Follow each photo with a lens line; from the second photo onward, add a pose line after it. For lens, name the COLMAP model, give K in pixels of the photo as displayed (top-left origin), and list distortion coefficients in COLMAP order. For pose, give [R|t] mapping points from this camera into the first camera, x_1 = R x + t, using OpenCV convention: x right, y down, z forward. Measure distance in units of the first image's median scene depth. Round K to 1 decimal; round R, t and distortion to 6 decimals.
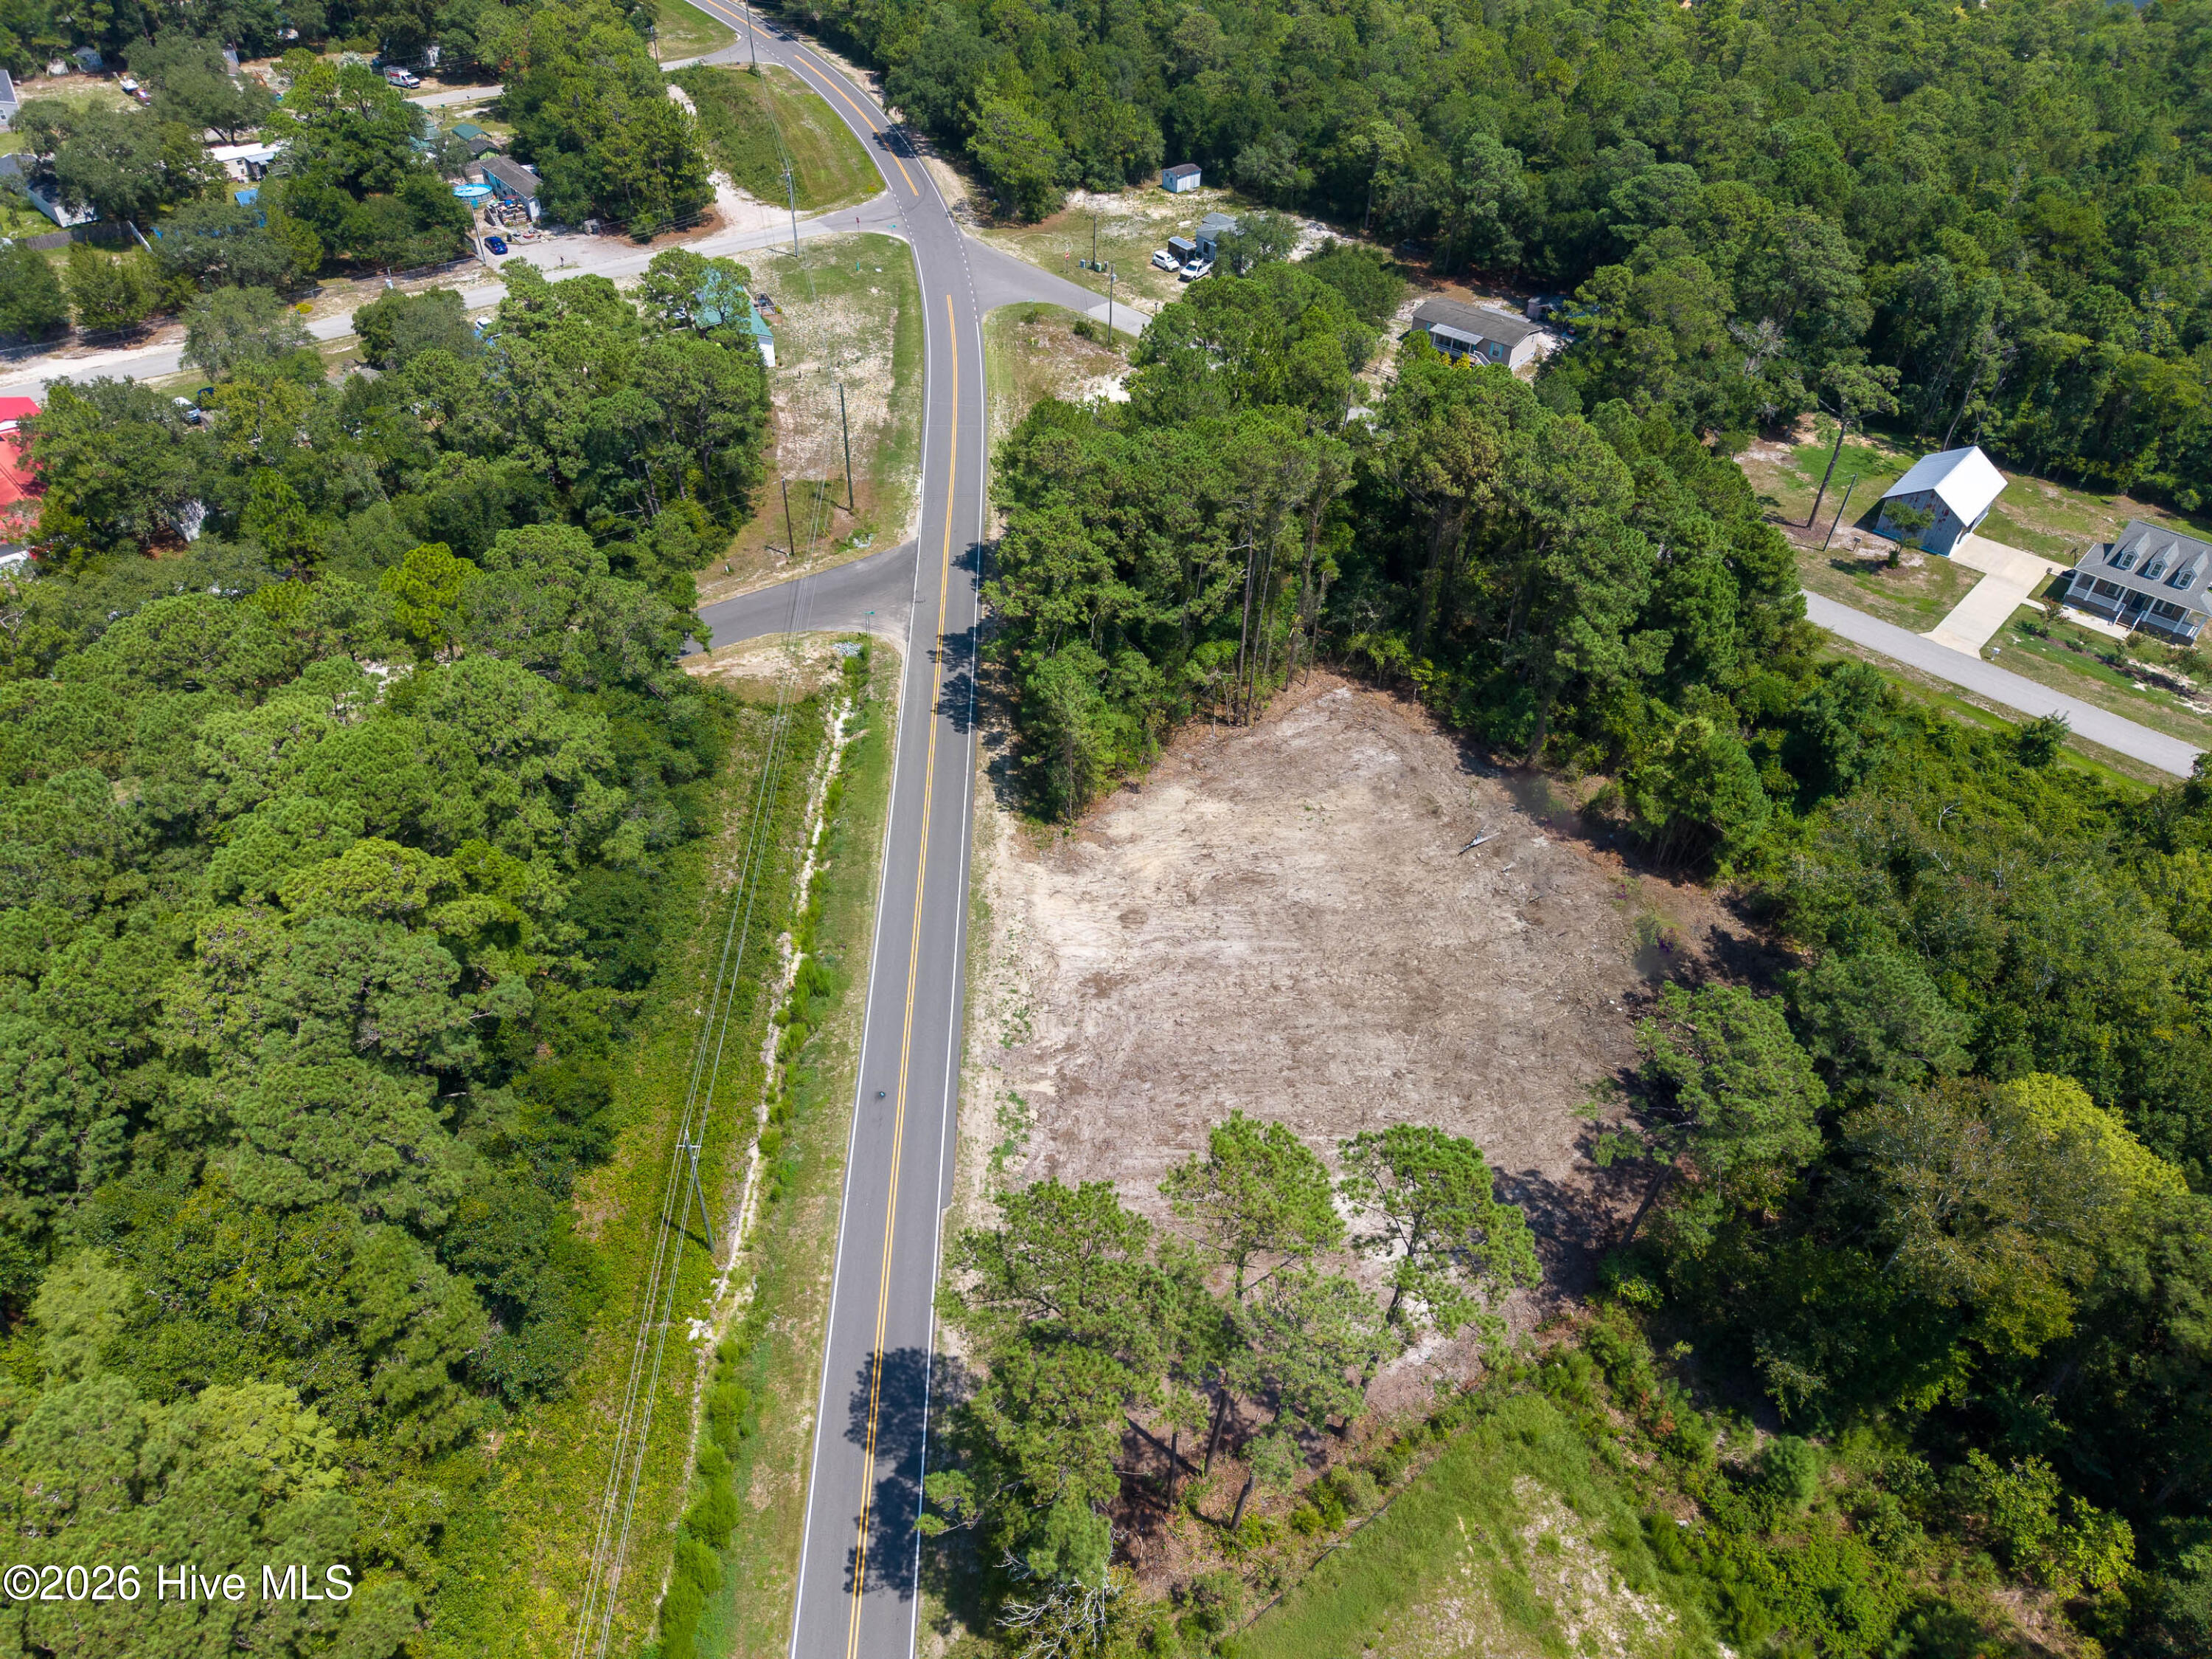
lens RADIAL K [[1485.2, 0, 1072.2], [0, 1485.2, 796.2], [0, 0, 1]] dist [0.068734, -0.101556]
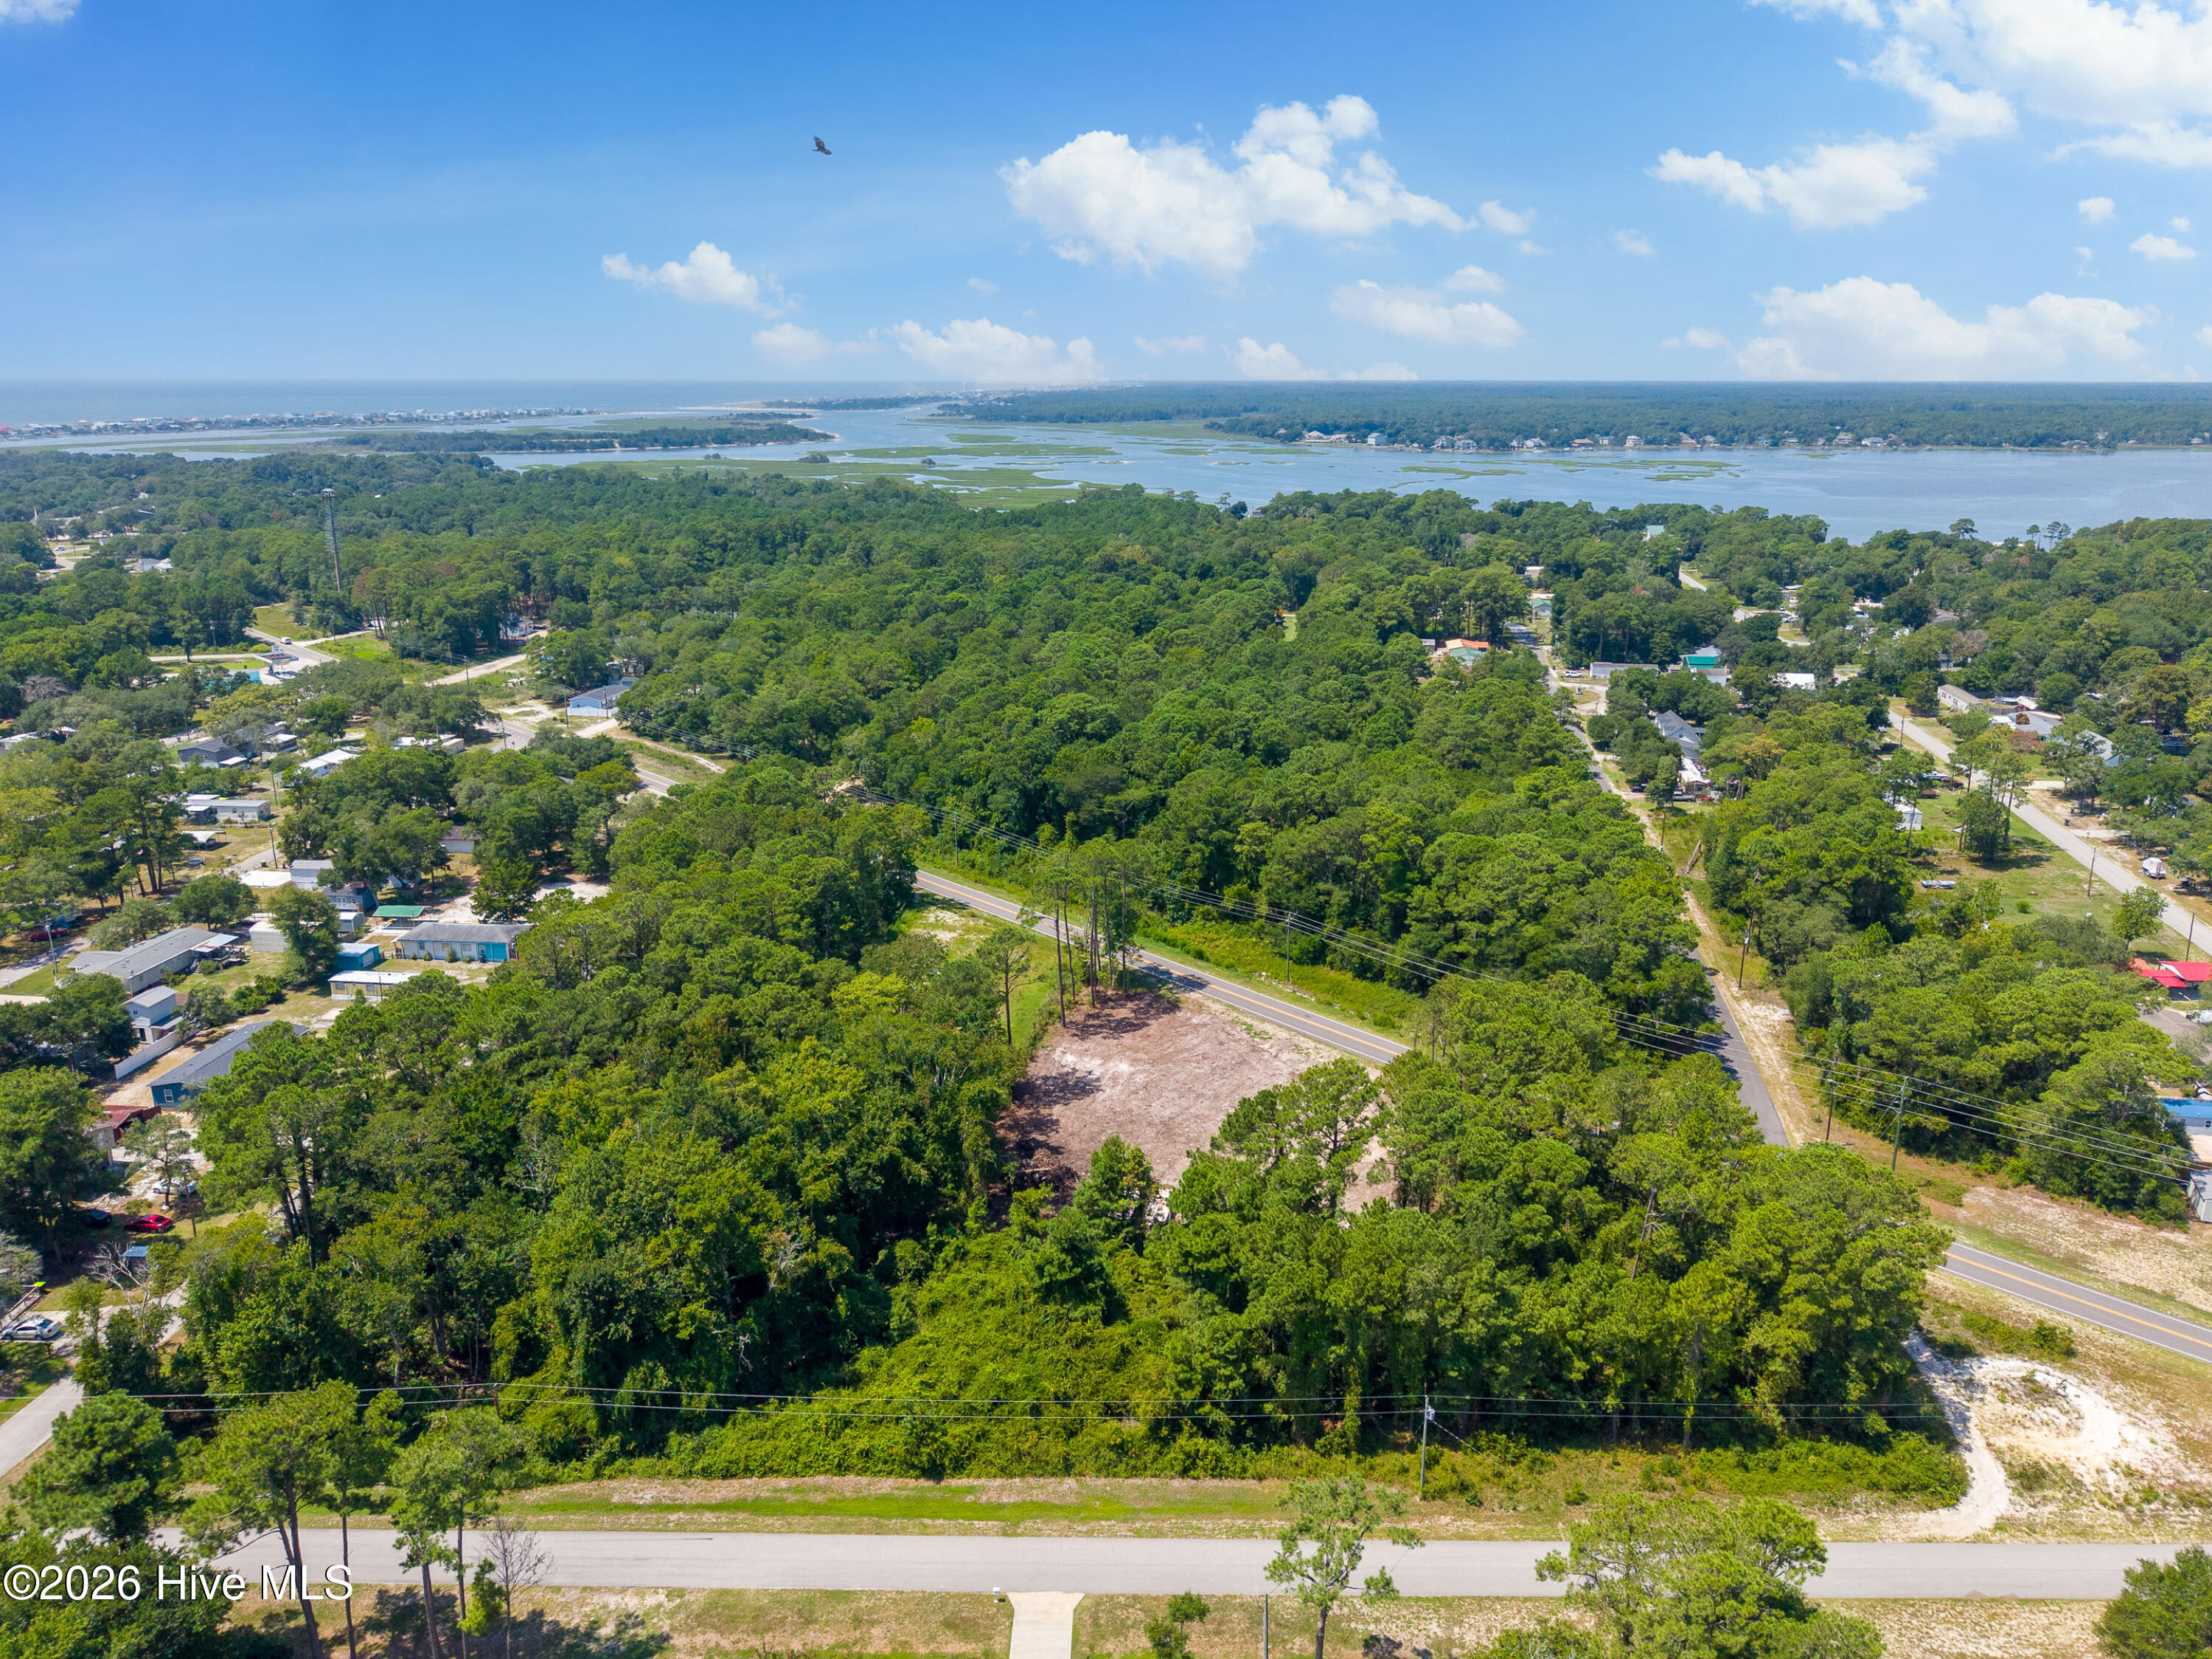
lens RADIAL K [[1504.9, 0, 1141.4], [0, 1504.9, 781.9], [0, 0, 1]] dist [0.031367, -0.025905]
pose [[-0.725526, 0.151950, -0.671211, 1.321211], [-0.453010, 0.628766, 0.632009, -1.161278], [0.518068, 0.762604, -0.387351, 1.307466]]
